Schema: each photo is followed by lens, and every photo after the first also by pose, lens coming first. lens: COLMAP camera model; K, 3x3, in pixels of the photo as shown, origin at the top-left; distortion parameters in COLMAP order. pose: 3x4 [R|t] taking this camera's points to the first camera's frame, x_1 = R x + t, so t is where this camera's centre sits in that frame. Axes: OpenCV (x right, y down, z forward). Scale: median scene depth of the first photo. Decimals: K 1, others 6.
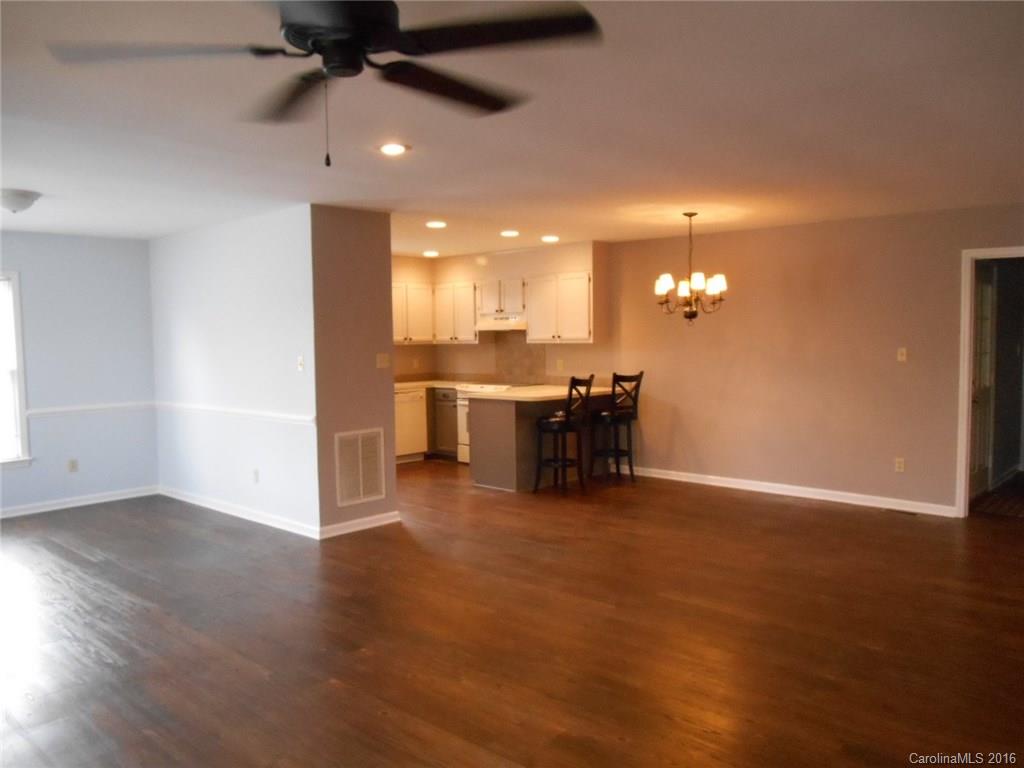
lens RADIAL K [[818.3, 0, 512.0], [0, 818.3, 384.0], [0, 0, 1]] dist [-0.001040, -0.000553]
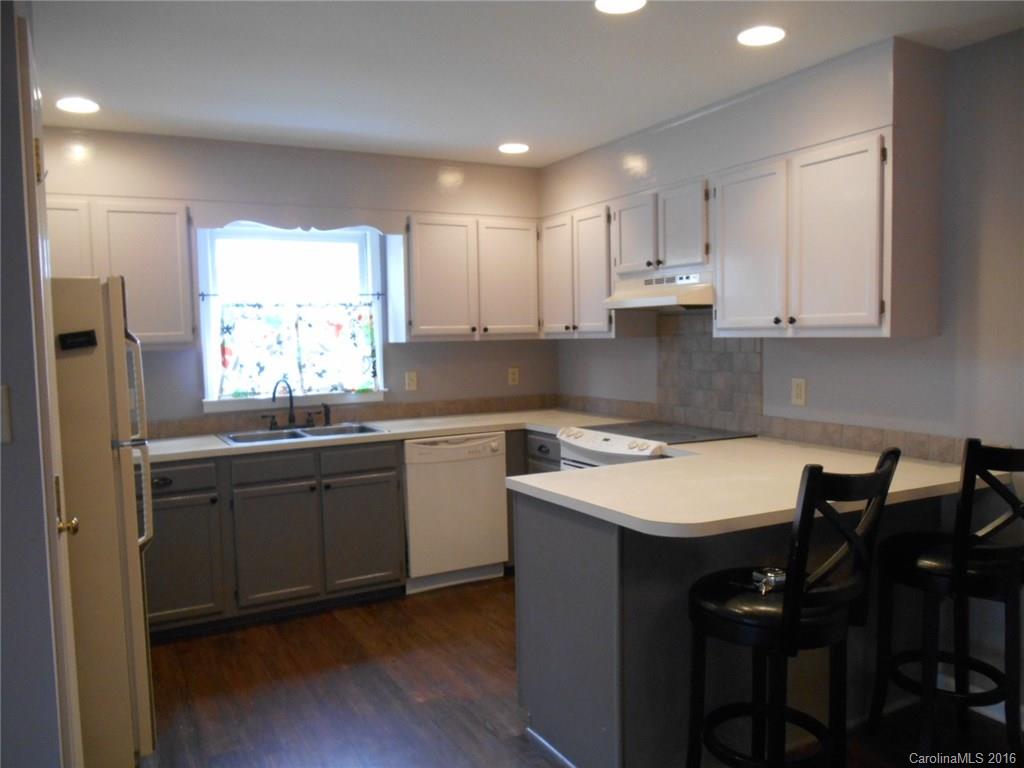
lens RADIAL K [[801.8, 0, 512.0], [0, 801.8, 384.0], [0, 0, 1]] dist [-0.015734, -0.006422]
pose [[0.947349, 0.015475, -0.319828, 0.050257], [-0.012173, 0.999850, 0.012321, -0.029445], [0.319971, -0.007779, 0.947396, 0.570843]]
